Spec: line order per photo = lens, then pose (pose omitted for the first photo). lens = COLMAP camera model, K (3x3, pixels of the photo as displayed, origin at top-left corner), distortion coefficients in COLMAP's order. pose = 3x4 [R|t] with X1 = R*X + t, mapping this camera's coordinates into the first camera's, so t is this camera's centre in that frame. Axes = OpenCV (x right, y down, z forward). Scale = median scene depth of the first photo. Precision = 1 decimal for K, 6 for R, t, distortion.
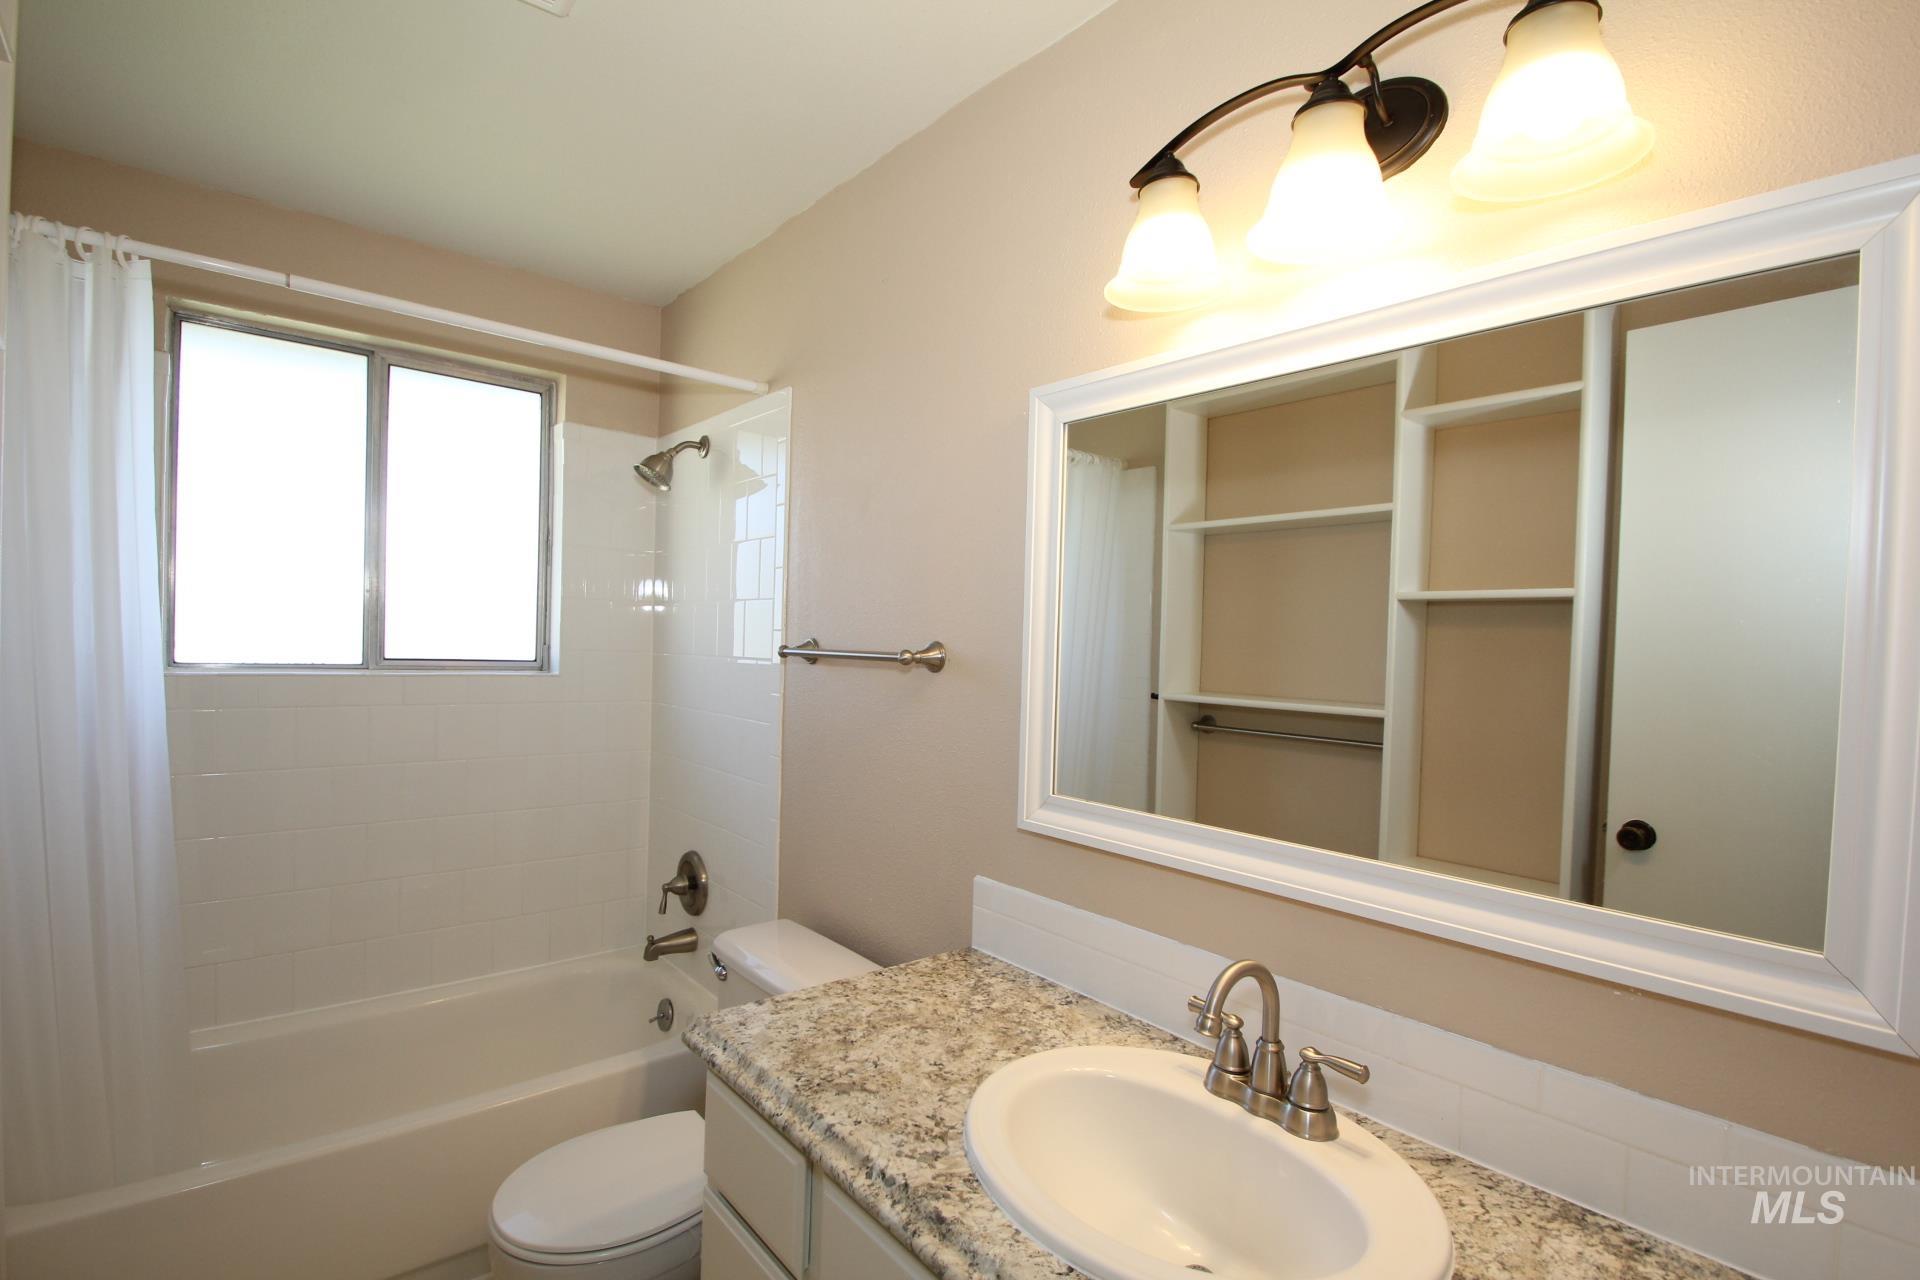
lens RADIAL K [[897.1, 0, 949.5], [0, 897.1, 658.2], [0, 0, 1]] dist [0.018168, -0.022283]
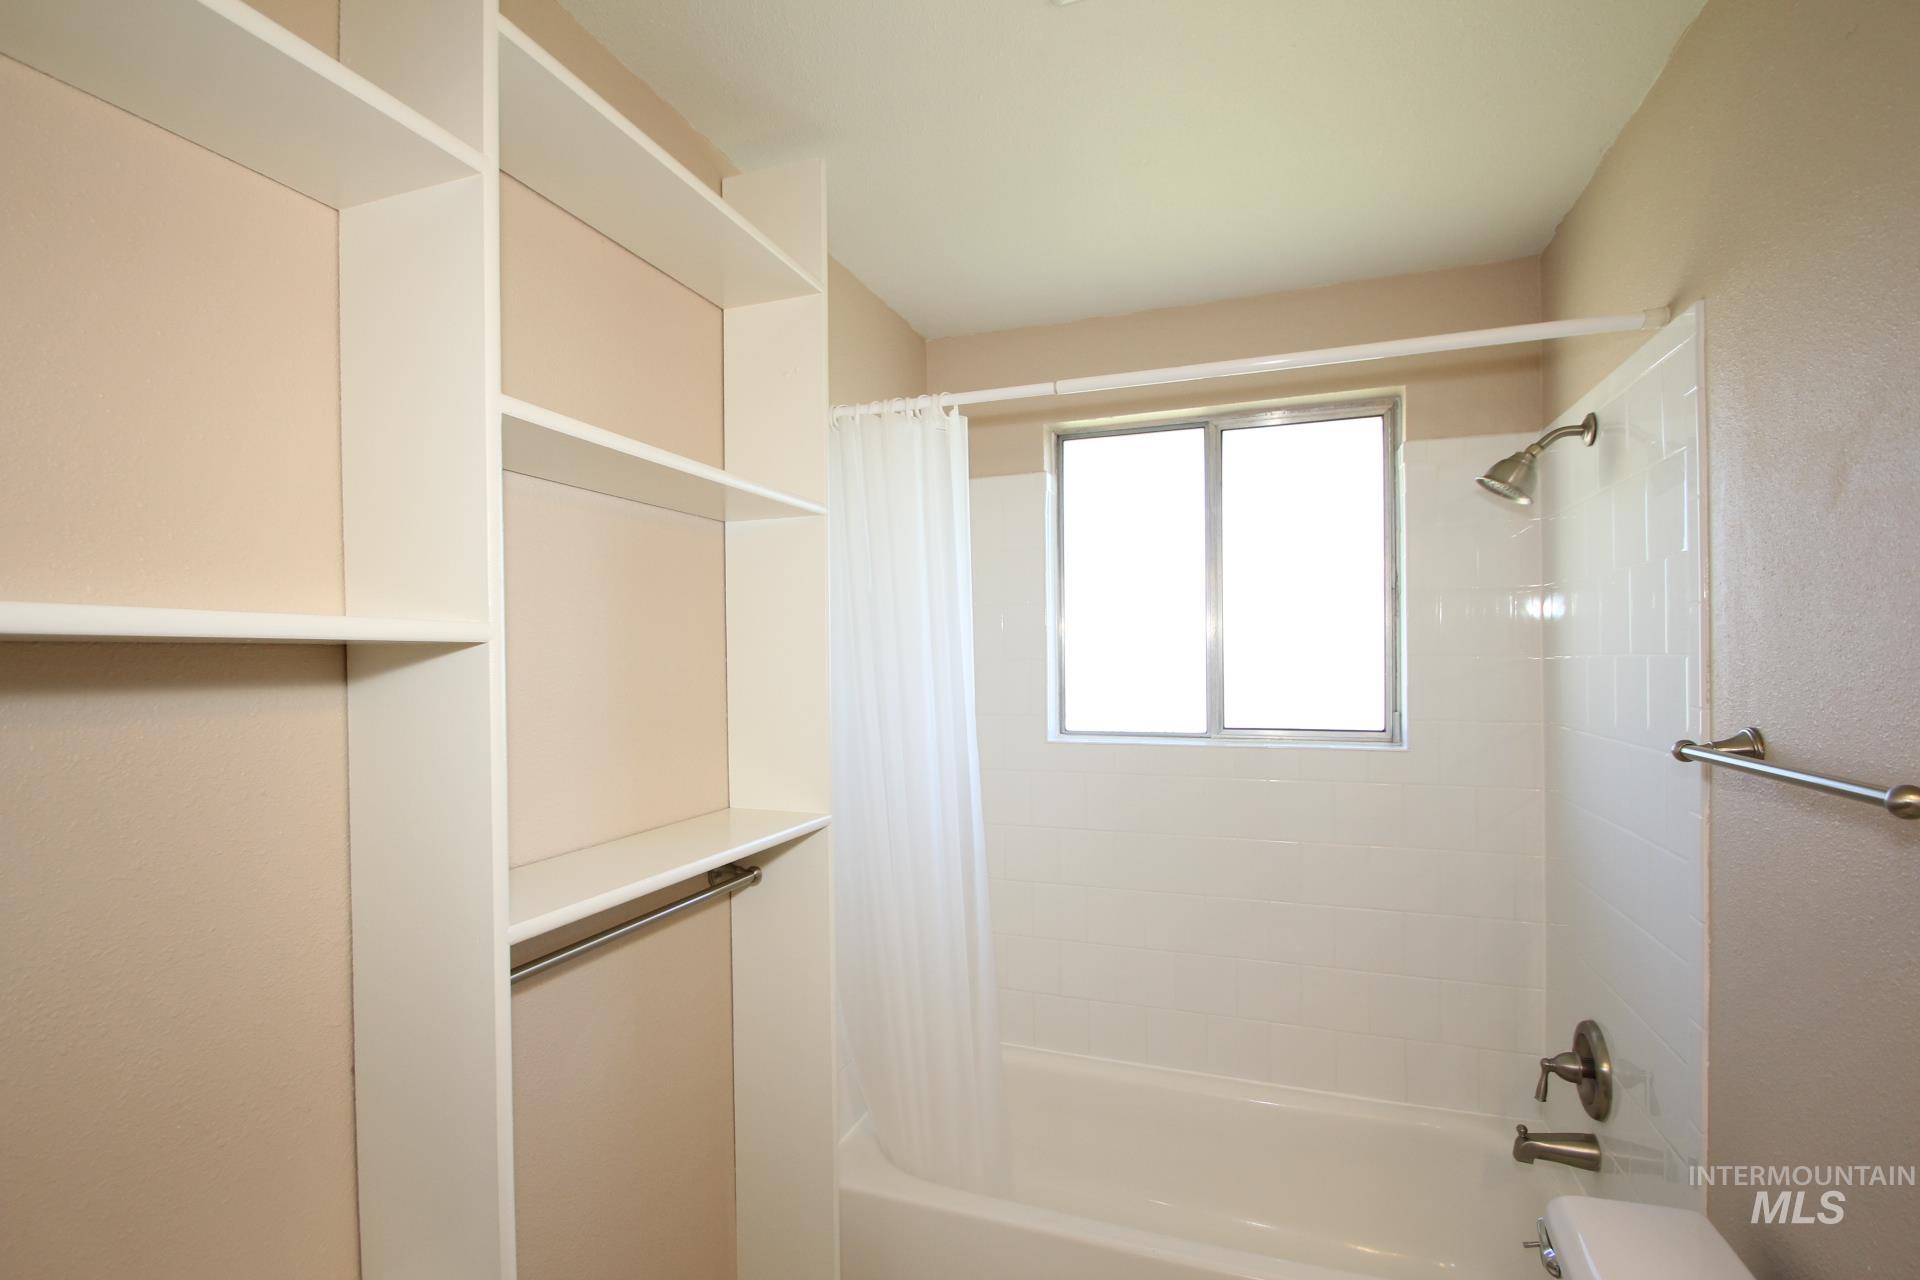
lens RADIAL K [[897.1, 0, 949.5], [0, 897.1, 658.2], [0, 0, 1]] dist [0.018168, -0.022283]
pose [[0.505737, -0.035628, -0.861952, 0.067059], [0.012304, 0.999343, -0.034088, -0.044762], [0.862600, 0.006634, 0.505843, 0.238818]]
